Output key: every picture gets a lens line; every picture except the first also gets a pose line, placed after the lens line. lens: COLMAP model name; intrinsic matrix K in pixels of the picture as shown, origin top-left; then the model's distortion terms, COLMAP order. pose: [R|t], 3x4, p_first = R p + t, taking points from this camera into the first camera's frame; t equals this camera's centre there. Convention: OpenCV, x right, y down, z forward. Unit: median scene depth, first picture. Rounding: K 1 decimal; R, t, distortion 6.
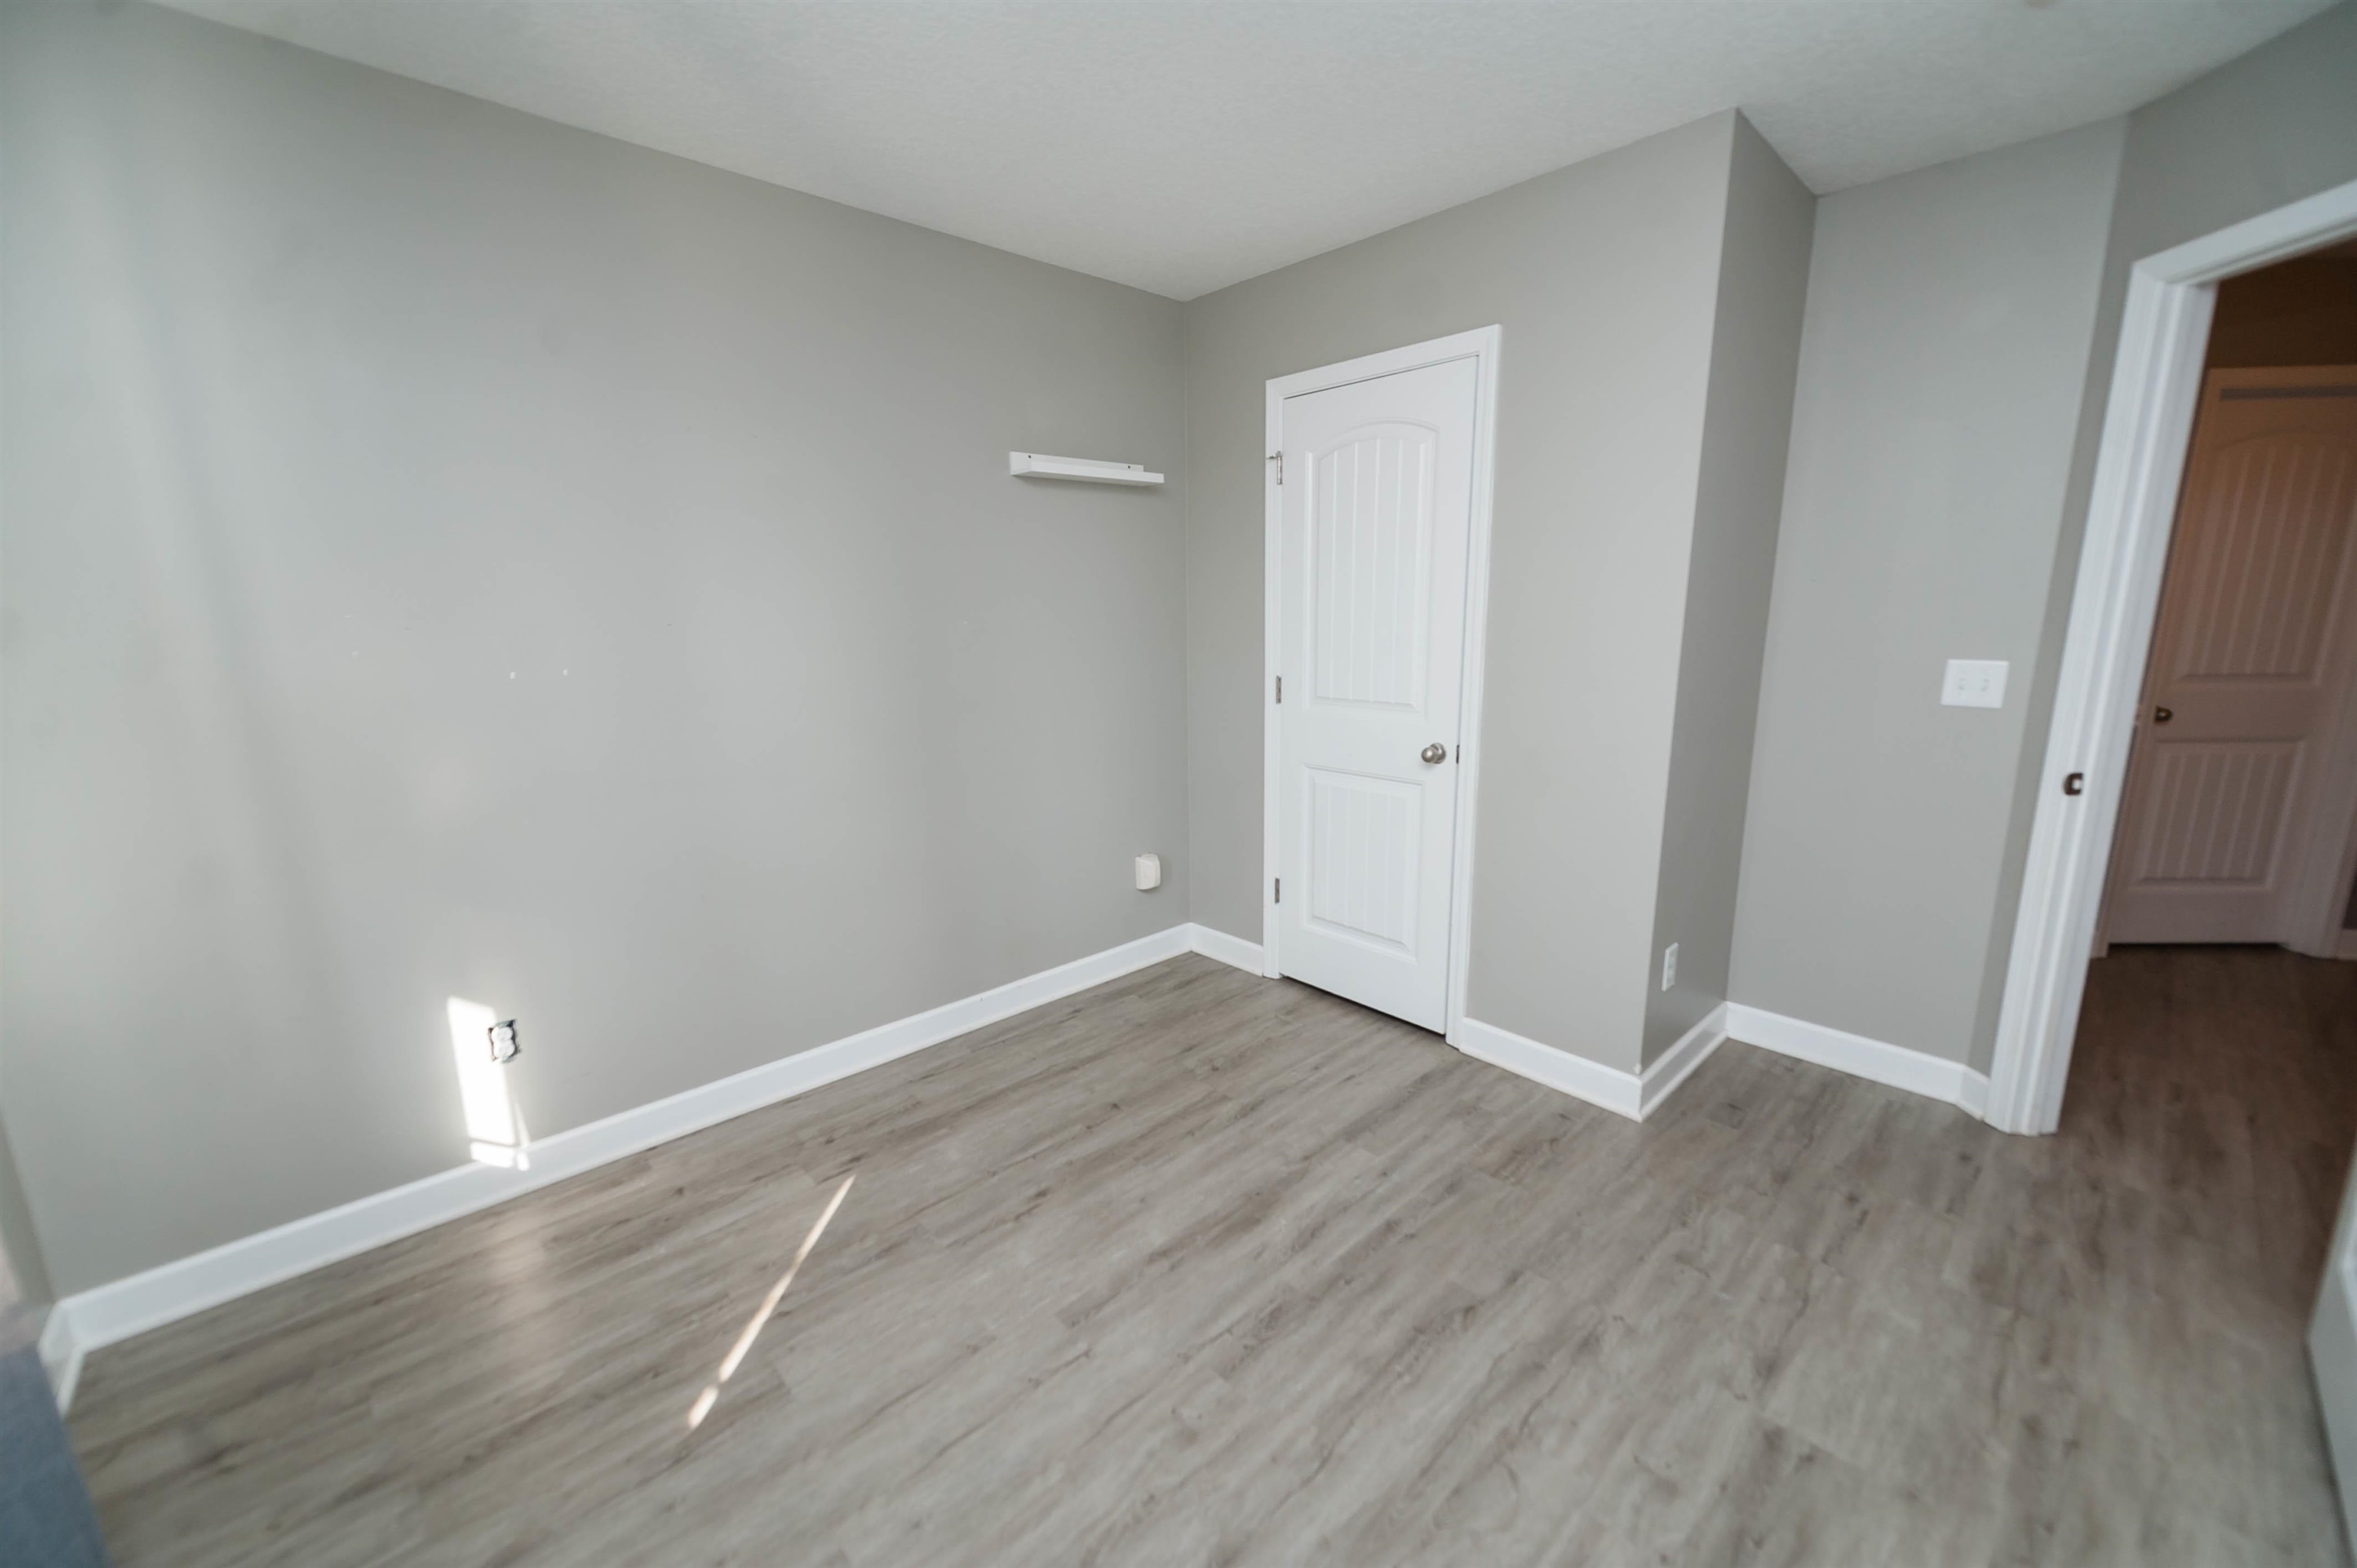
lens RADIAL K [[942.3, 0, 1183.4], [0, 942.3, 794.6], [0, 0, 1]] dist [0.015294, -0.006931]
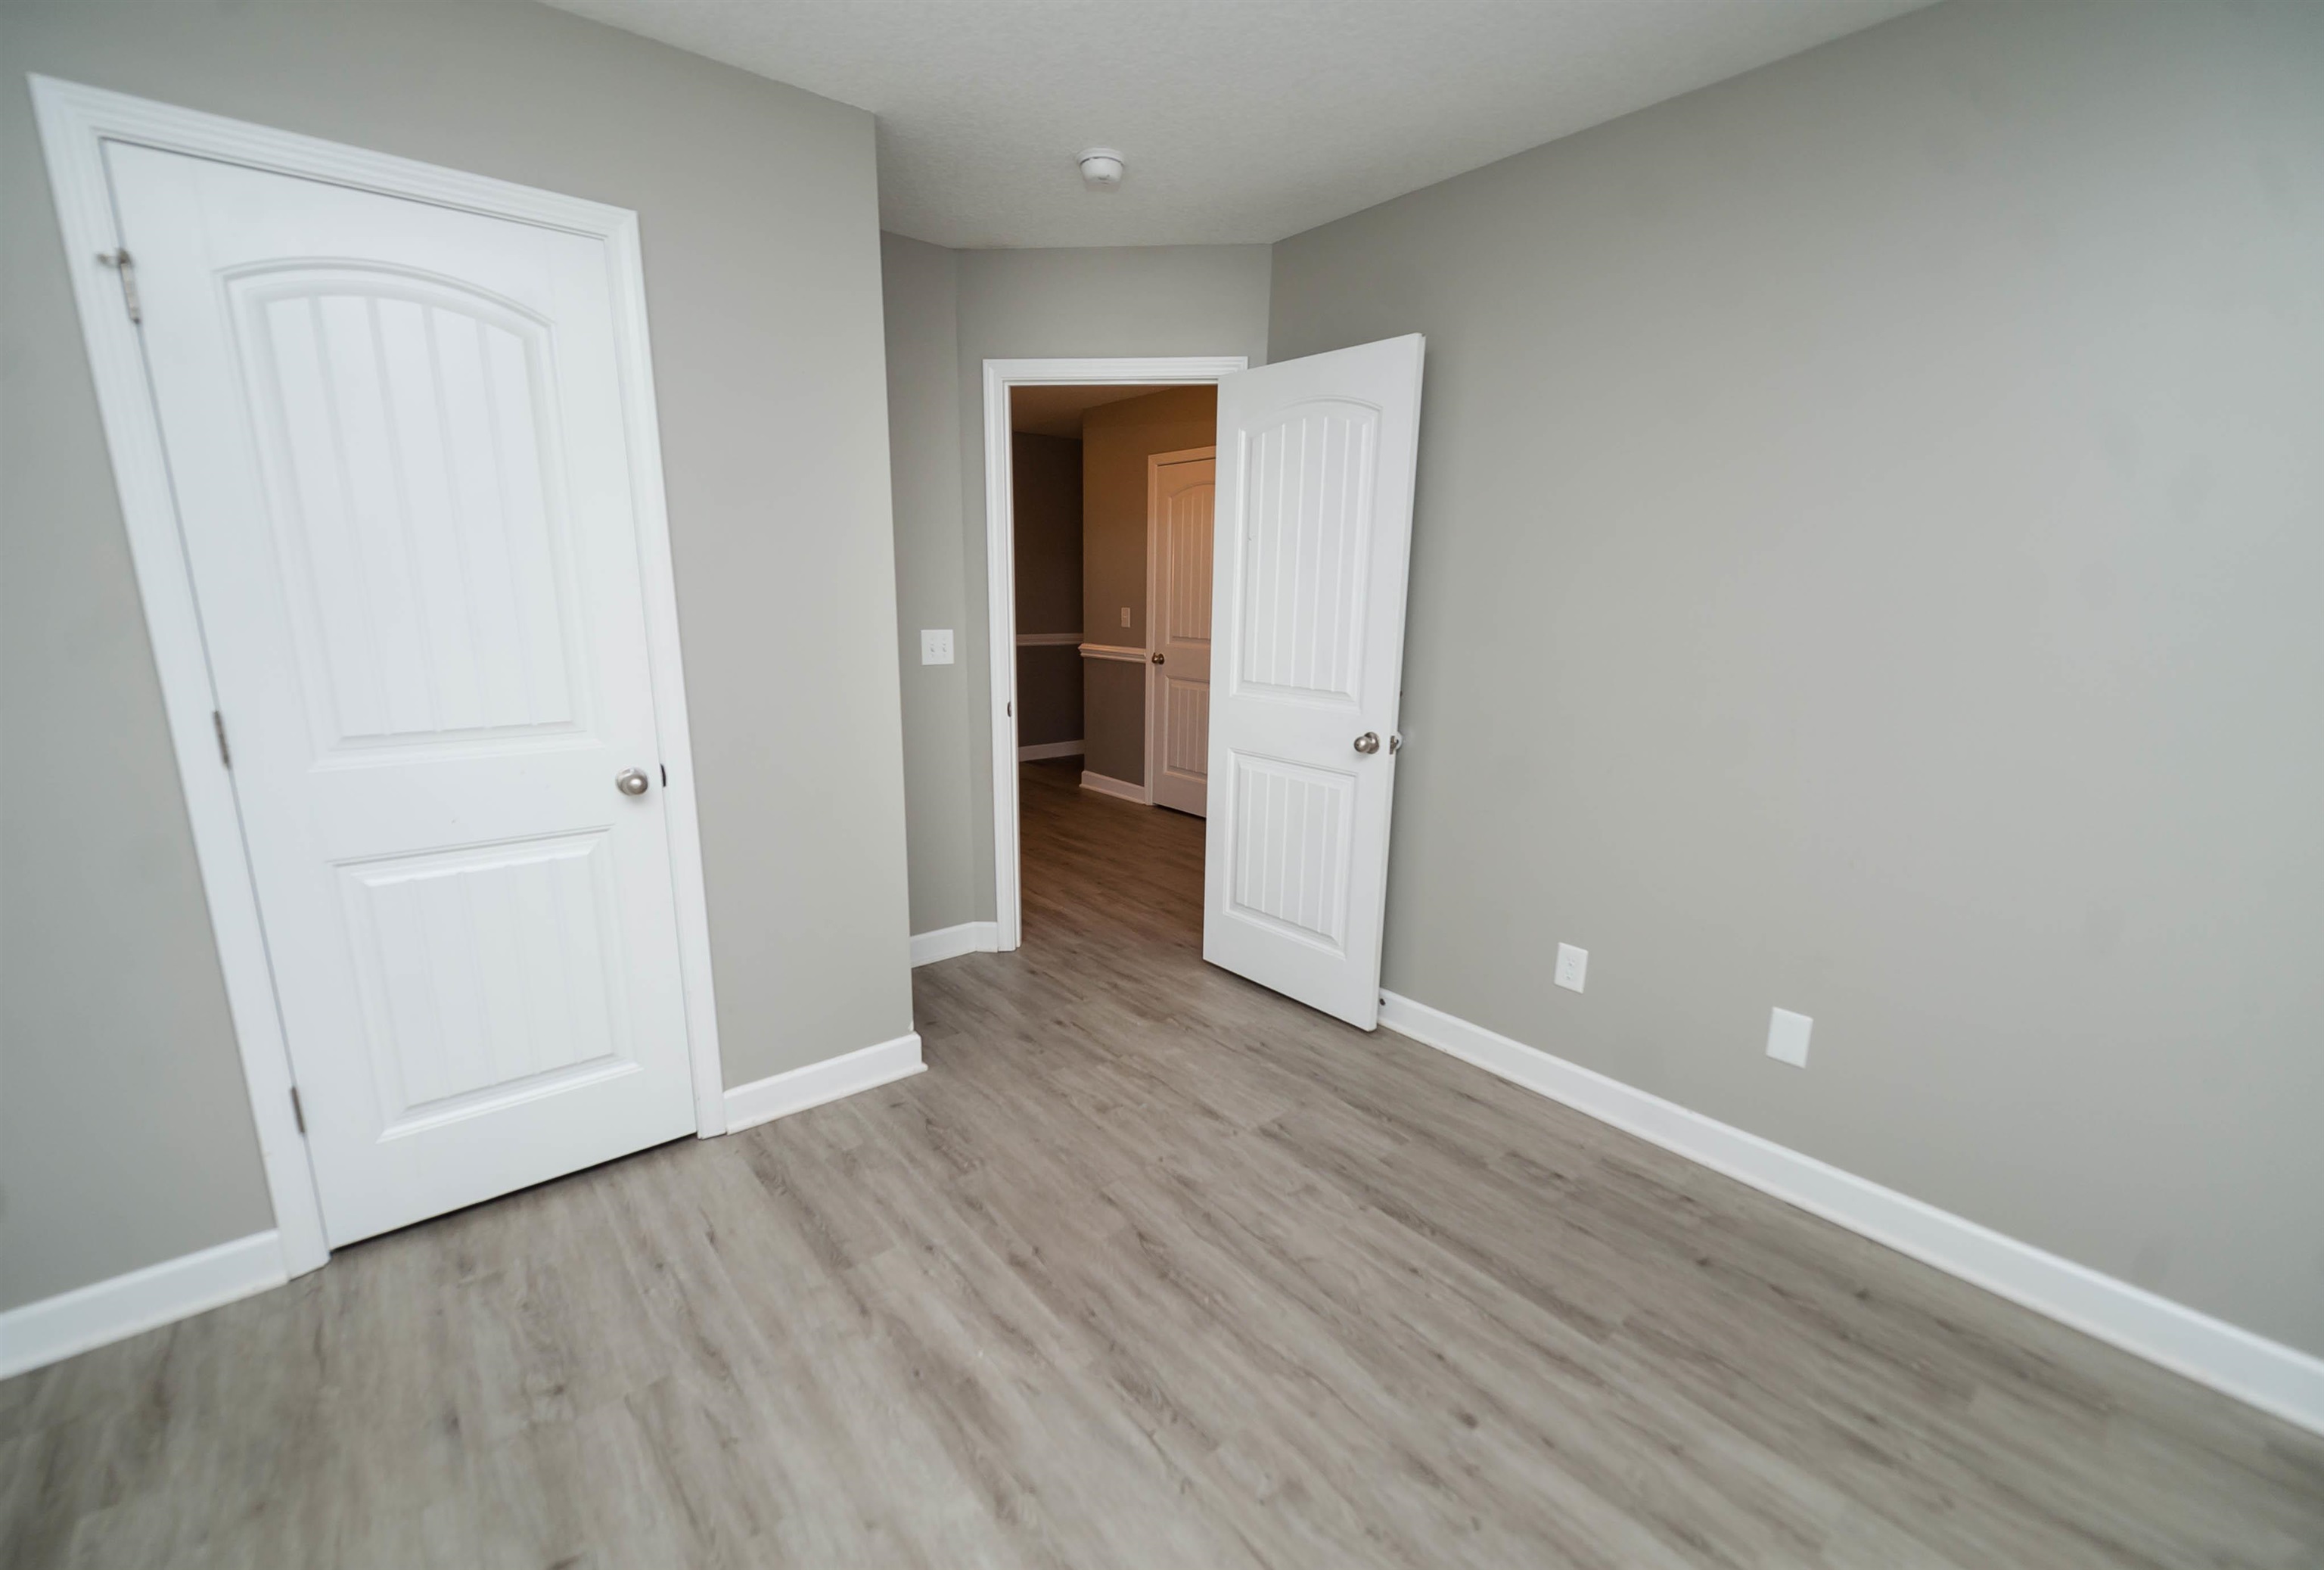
lens RADIAL K [[947.3, 0, 1162.0], [0, 947.3, 785.0], [0, 0, 1]] dist [0.010253, -0.000716]
pose [[0.053690, -0.195544, 0.979224, -0.588533], [0.184413, 0.965712, 0.182735, -0.135341], [-0.981381, 0.170770, 0.087910, 0.703012]]
